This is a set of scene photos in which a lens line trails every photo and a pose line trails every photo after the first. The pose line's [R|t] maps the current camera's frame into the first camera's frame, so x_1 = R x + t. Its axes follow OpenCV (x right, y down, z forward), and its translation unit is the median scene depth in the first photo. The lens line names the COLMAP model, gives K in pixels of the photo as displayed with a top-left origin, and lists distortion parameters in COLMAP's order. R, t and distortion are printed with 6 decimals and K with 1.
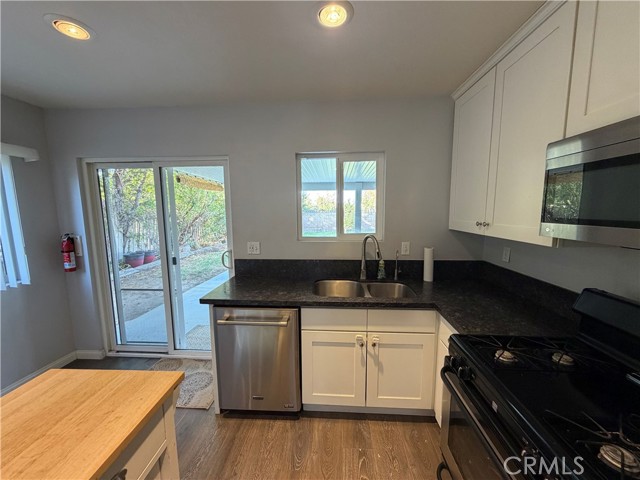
lens RADIAL K [[256.4, 0, 318.3], [0, 256.4, 241.3], [0, 0, 1]] dist [-0.001558, -0.000020]
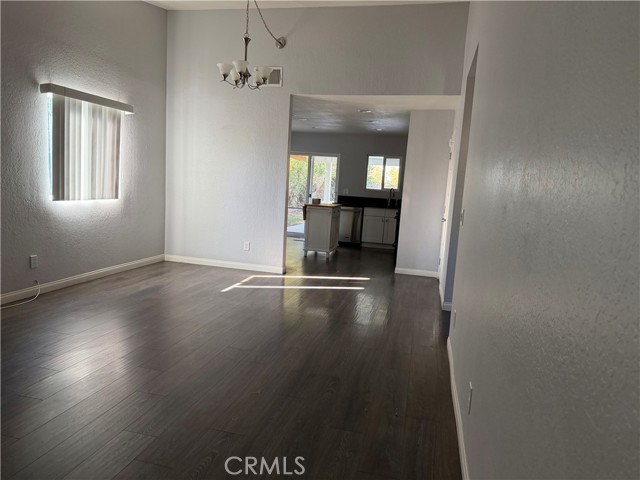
lens RADIAL K [[448.5, 0, 318.6], [0, 448.5, 239.0], [0, 0, 1]] dist [0.087208, -0.125734]
pose [[0.983369, 0.091011, -0.157167, 0.223951], [-0.092462, 0.995714, -0.001929, 0.550305], [0.156318, 0.016429, 0.987570, -3.522924]]
